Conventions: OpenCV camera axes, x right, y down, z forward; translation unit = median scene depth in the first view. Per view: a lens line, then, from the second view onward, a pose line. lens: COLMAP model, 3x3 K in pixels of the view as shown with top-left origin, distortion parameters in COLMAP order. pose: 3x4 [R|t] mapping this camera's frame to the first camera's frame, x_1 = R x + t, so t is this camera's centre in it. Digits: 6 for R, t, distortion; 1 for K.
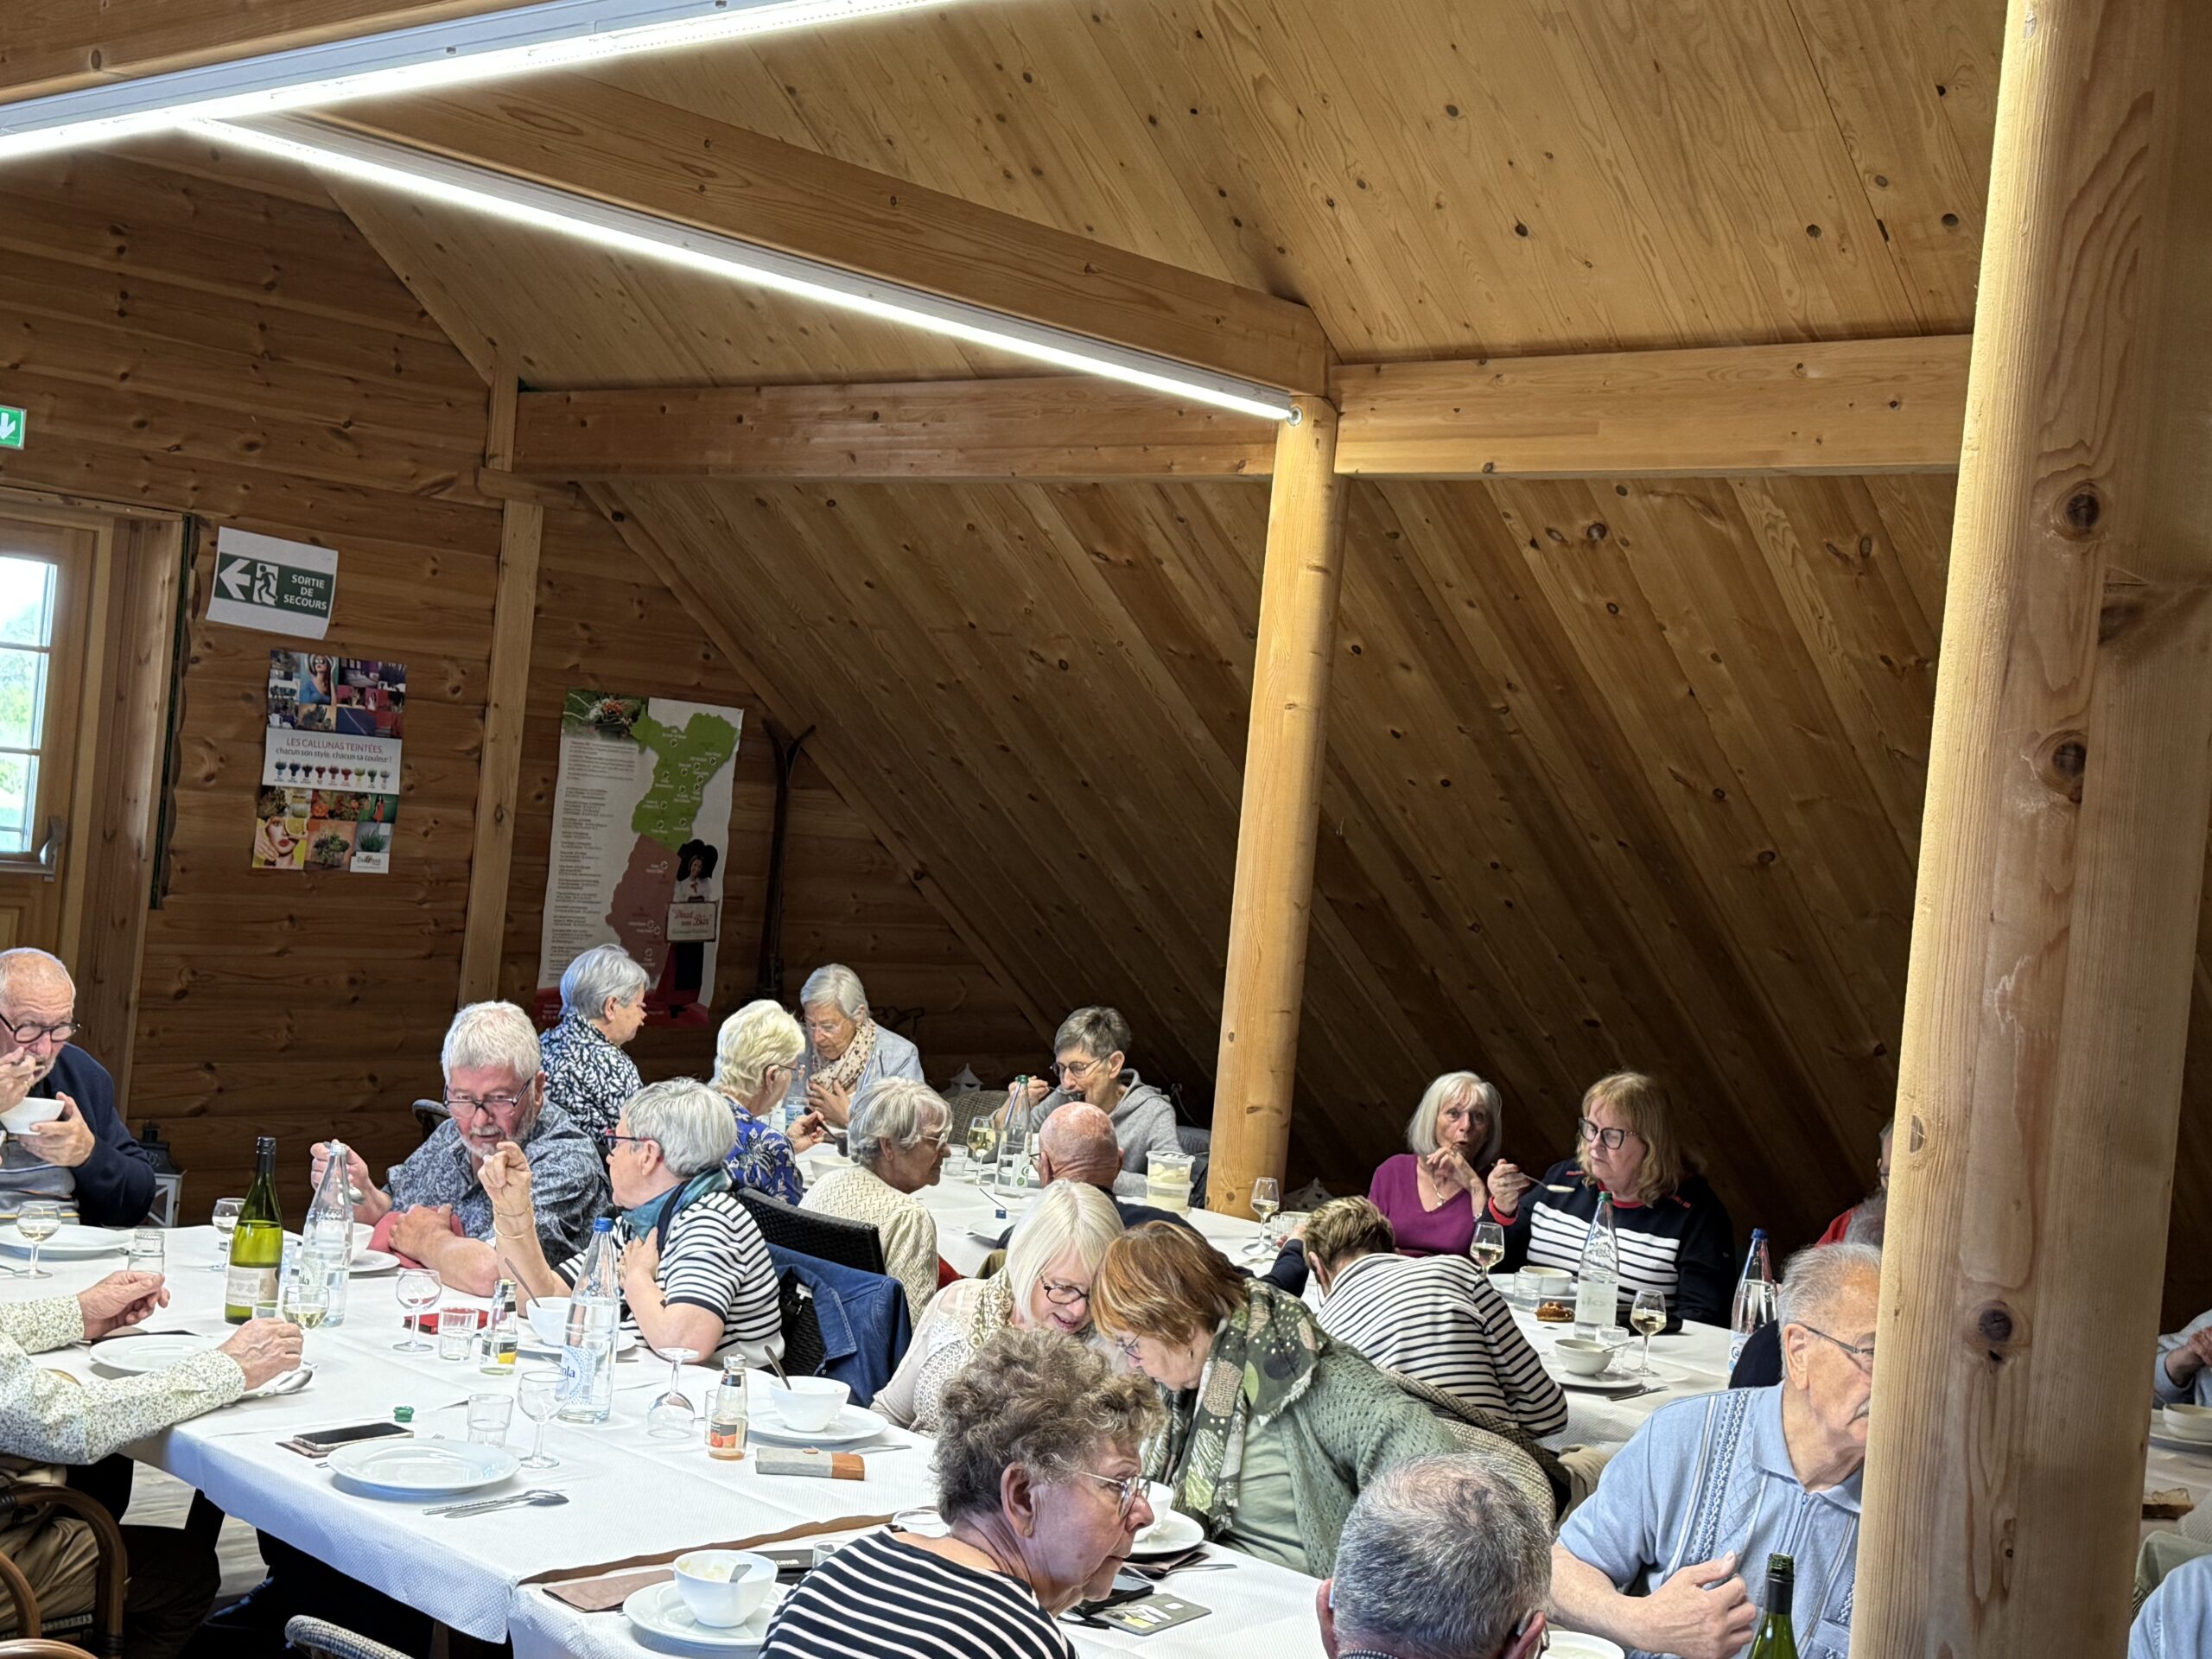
lens RADIAL K [[2786.1, 0, 1156.4], [0, 2786.1, 876.4], [0, 0, 1]] dist [0.090702, 0.000000]
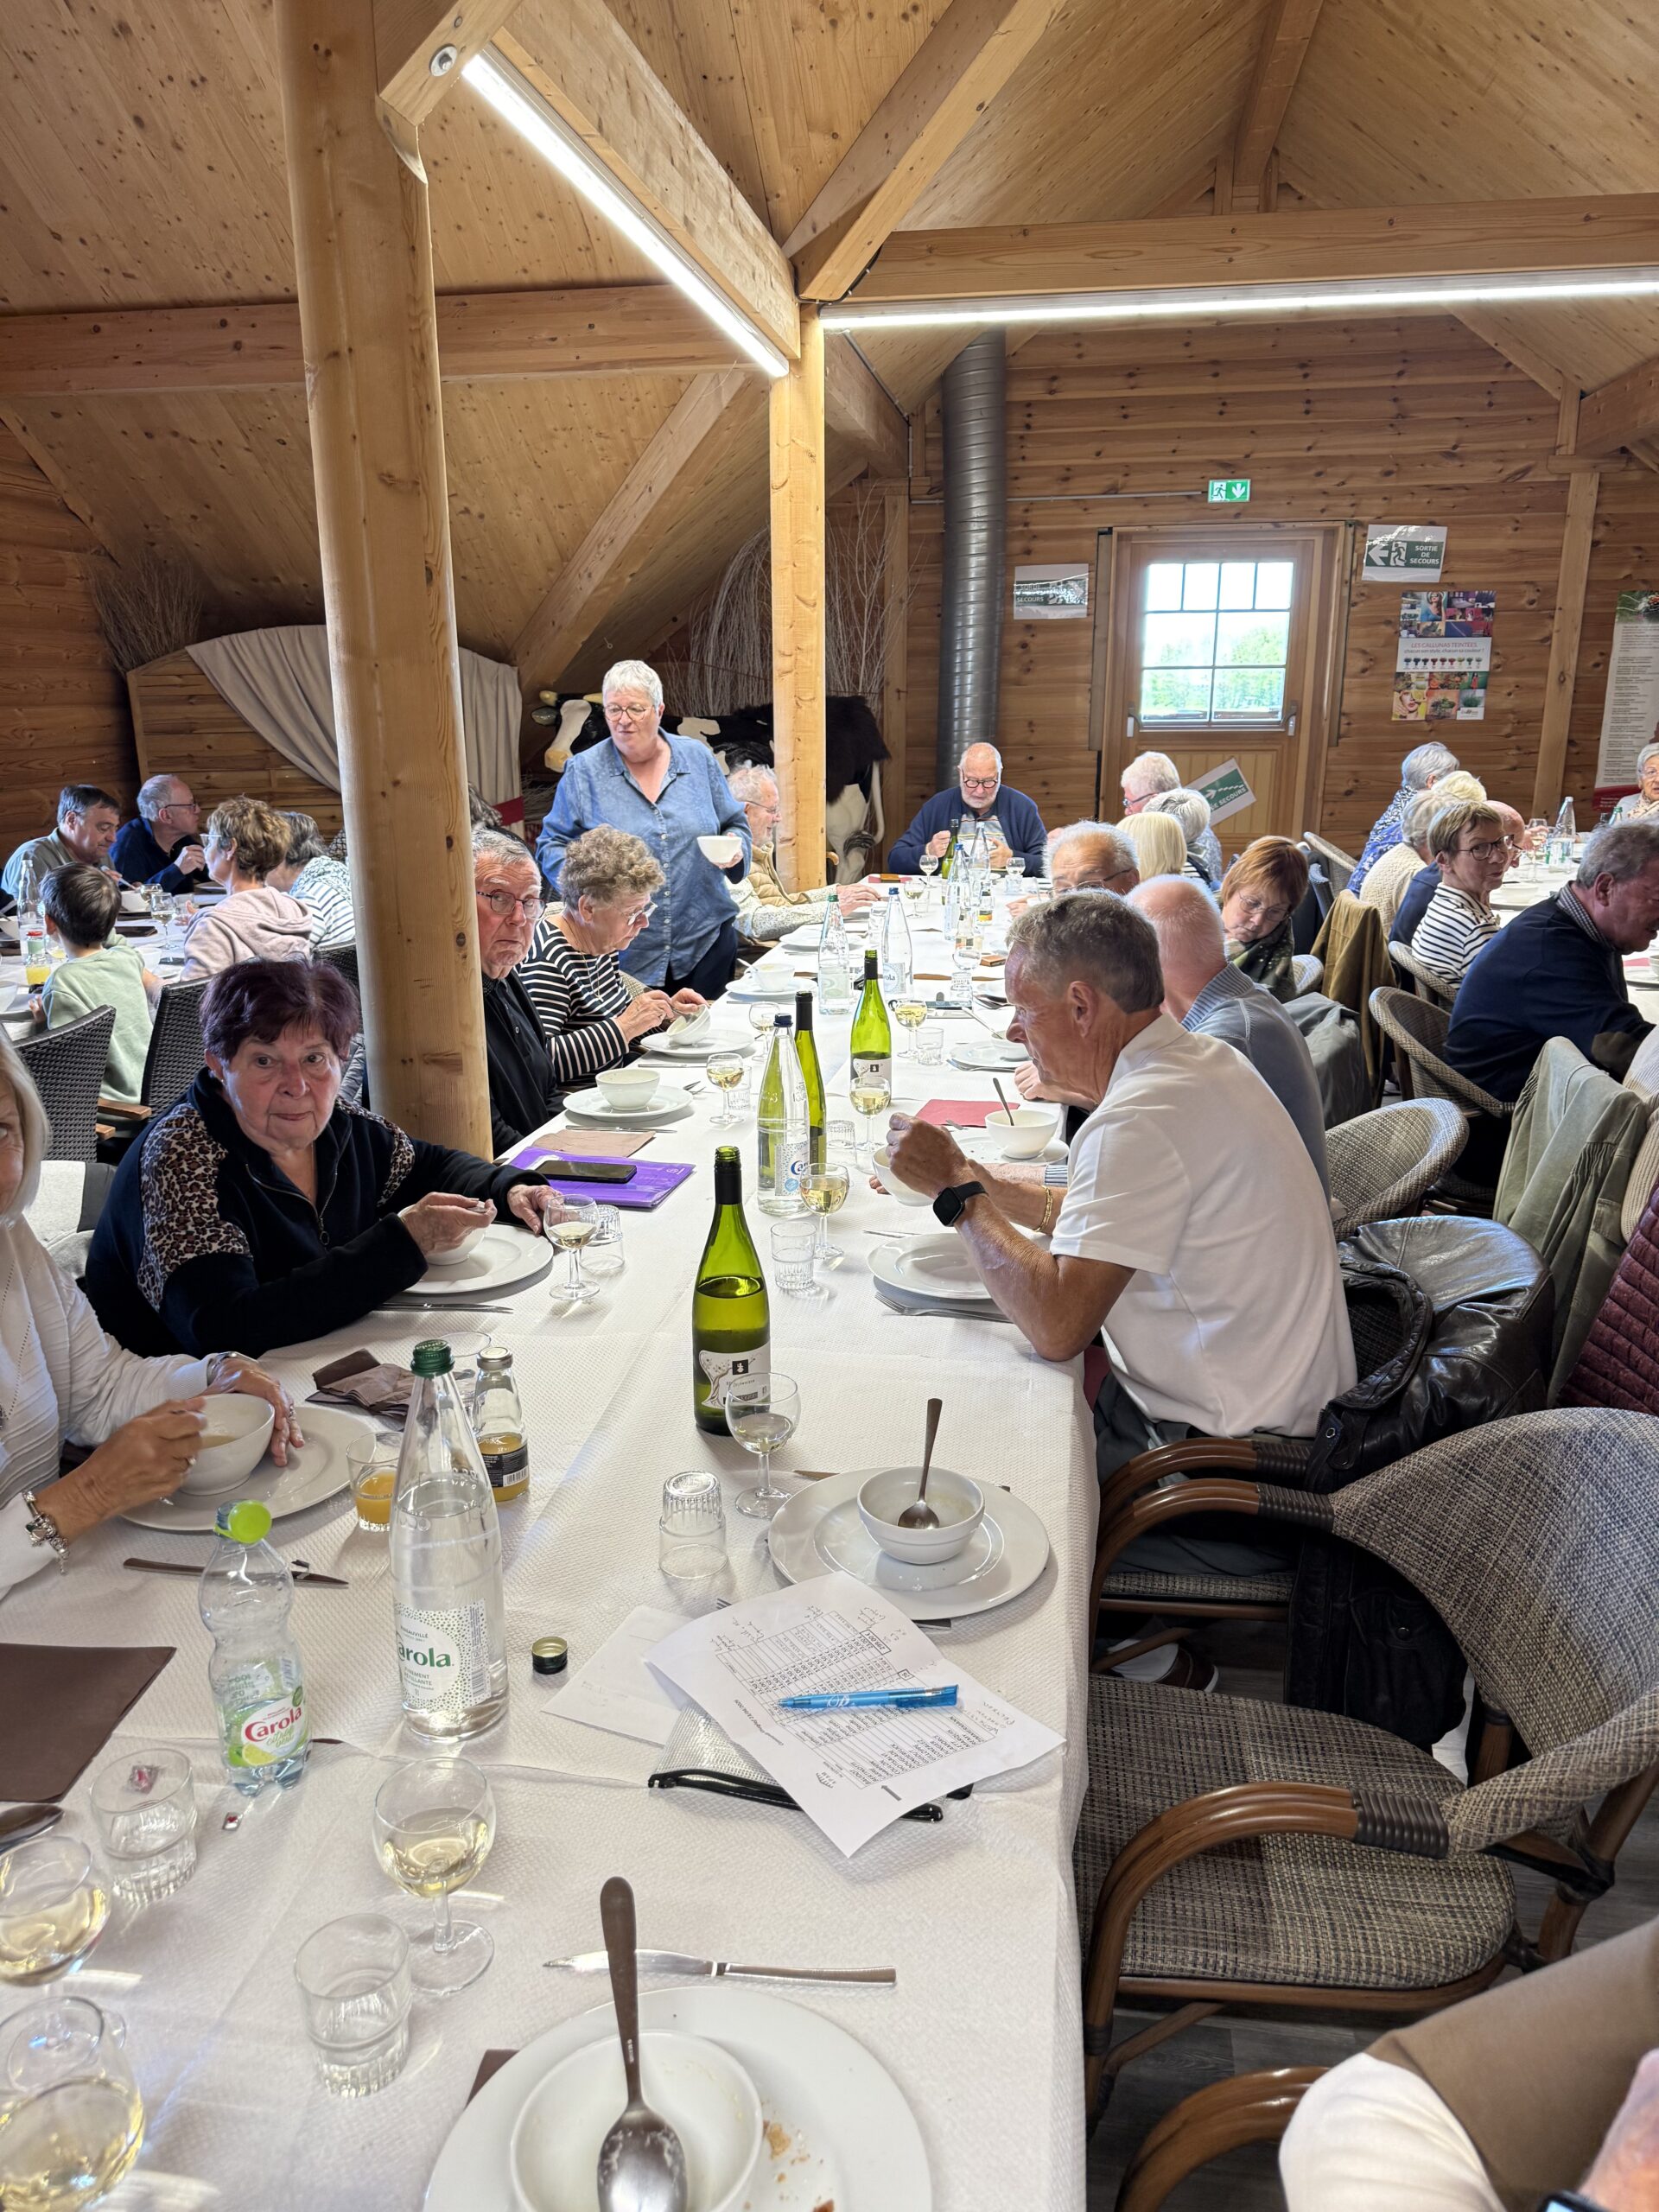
lens RADIAL K [[1551.9, 0, 824.6], [0, 1551.9, 1124.5], [0, 0, 1]] dist [0.030518, -0.047188]
pose [[0.531818, 0.132484, -0.836432, 0.351899], [0.038236, 0.982923, 0.179999, 0.056973], [0.845995, -0.127708, 0.517670, 0.142239]]
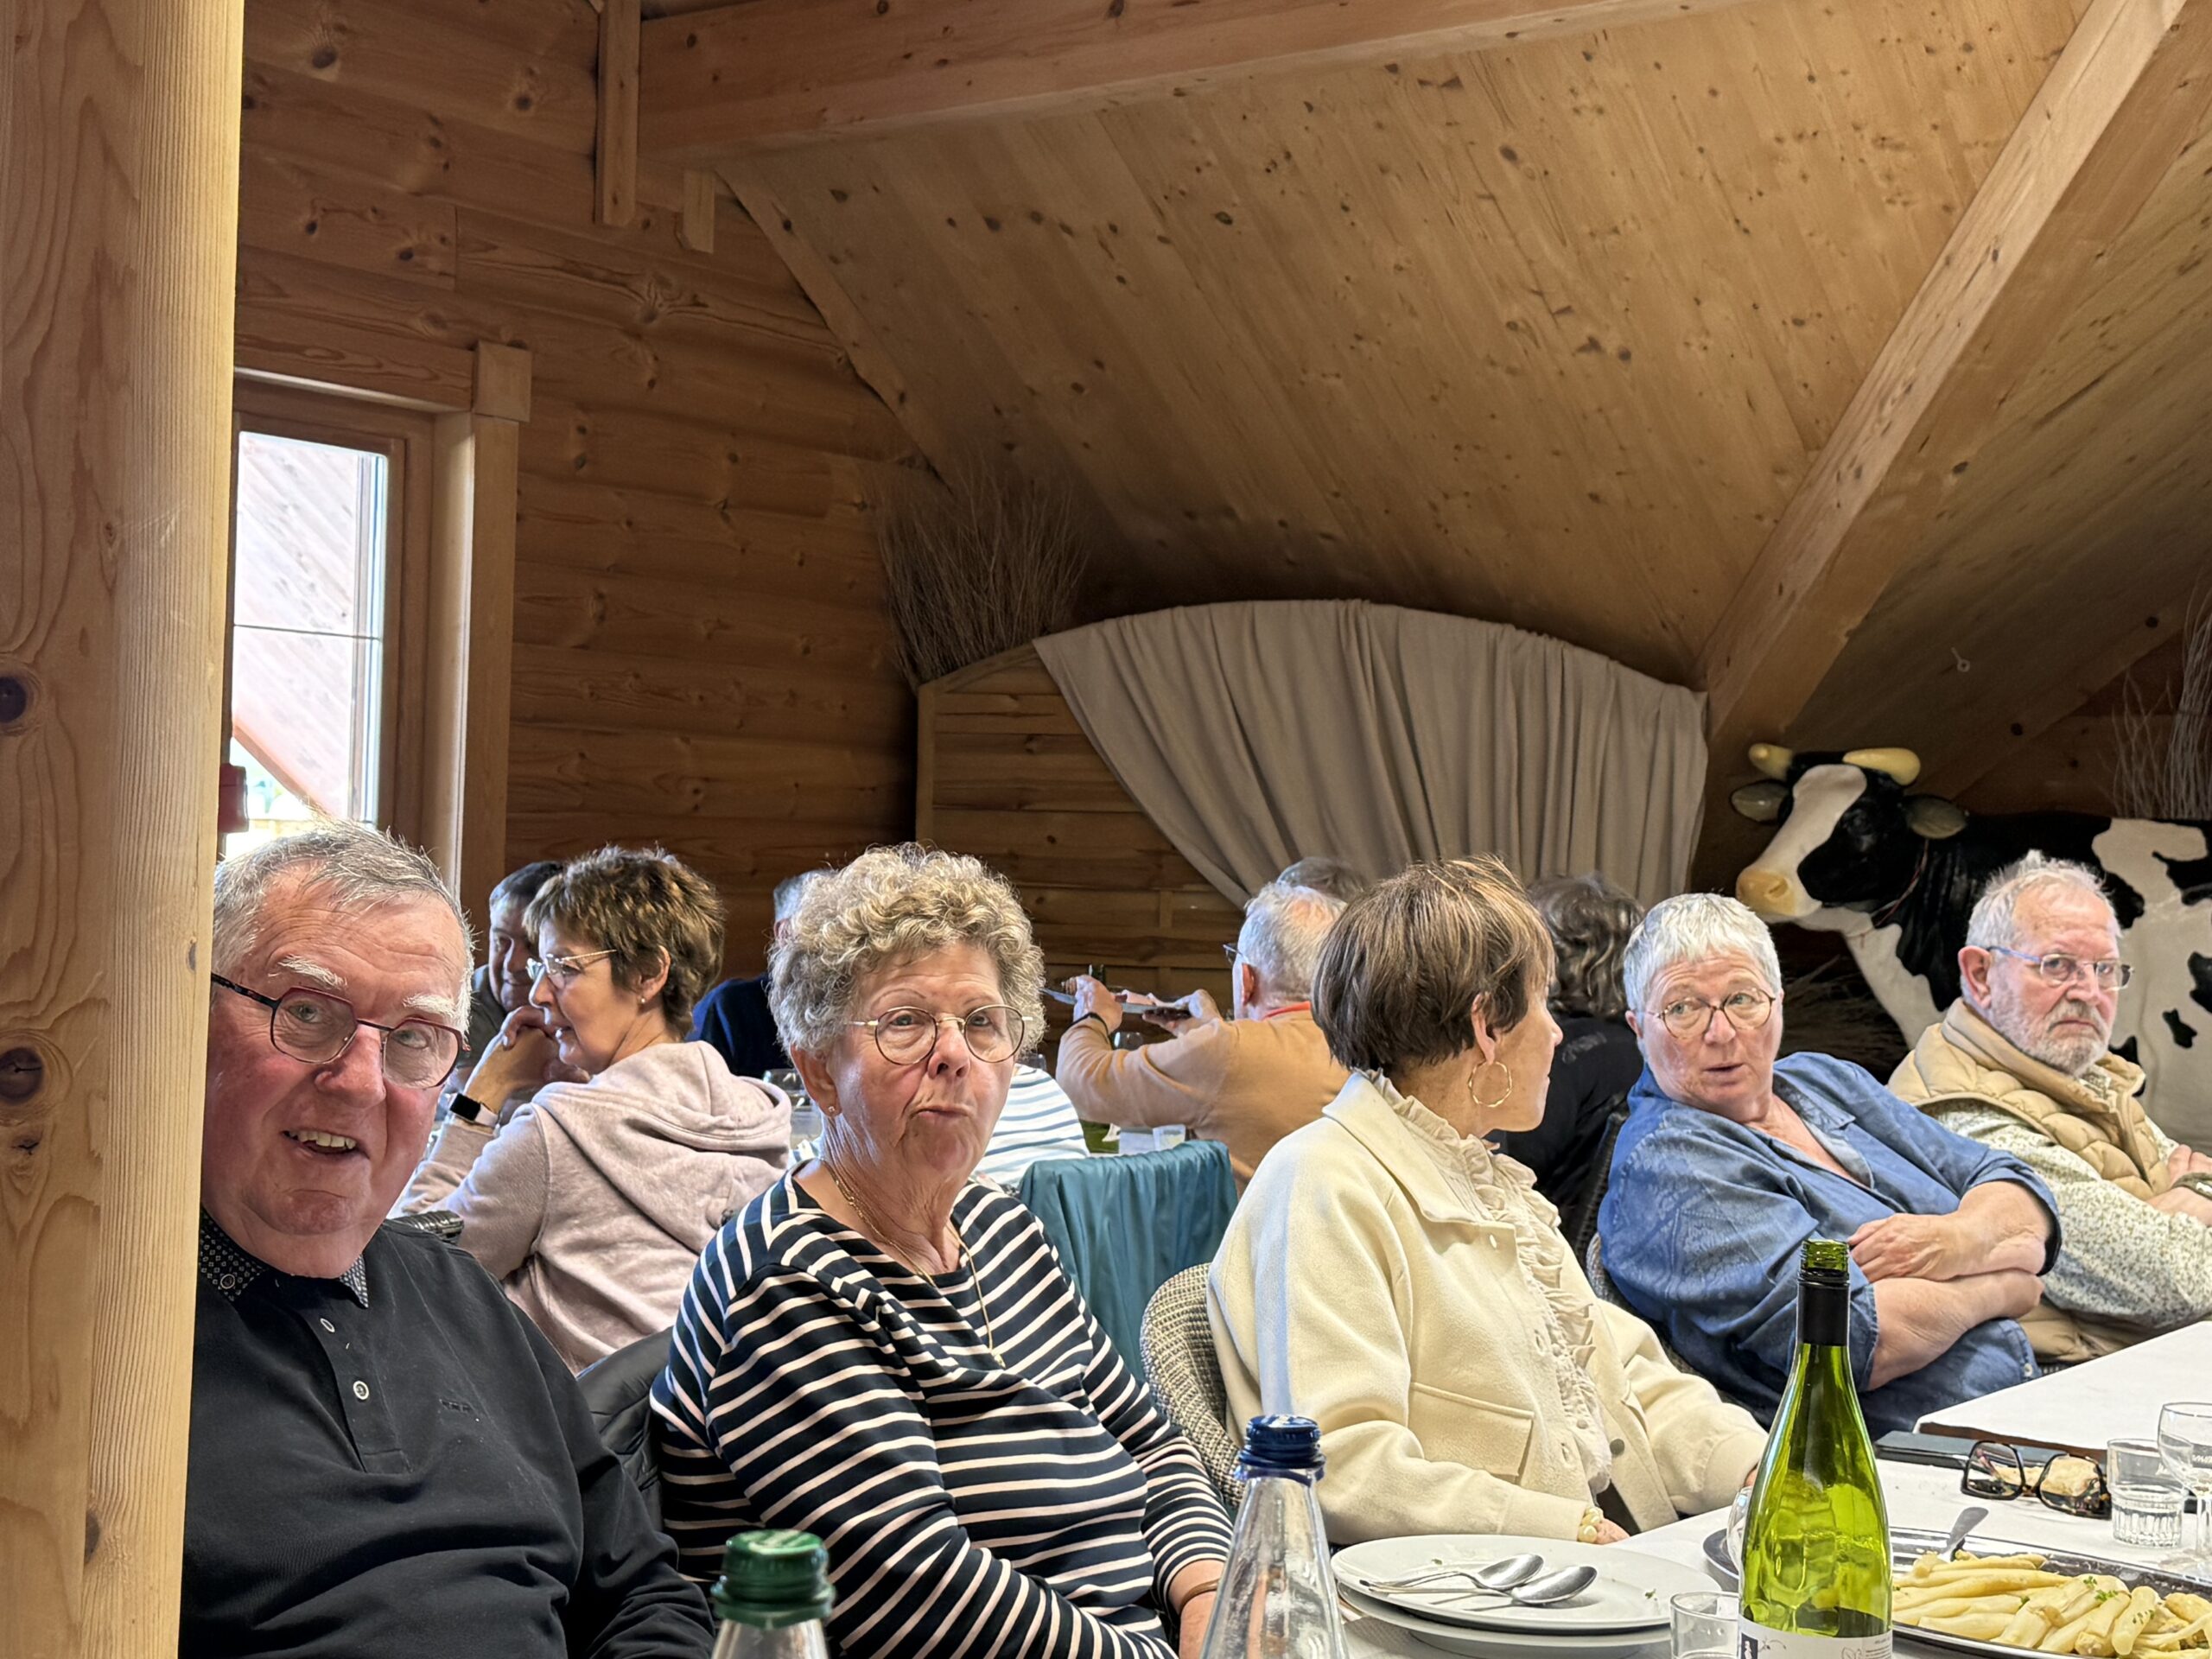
lens RADIAL K [[2983.2, 0, 1138.0], [0, 2983.2, 858.2], [0, 0, 1]] dist [0.127740, 0.000000]
pose [[0.090536, -0.089881, -0.991829, 0.218972], [-0.047649, 0.994387, -0.094463, 0.072535], [0.994753, 0.055812, 0.085745, 0.276660]]
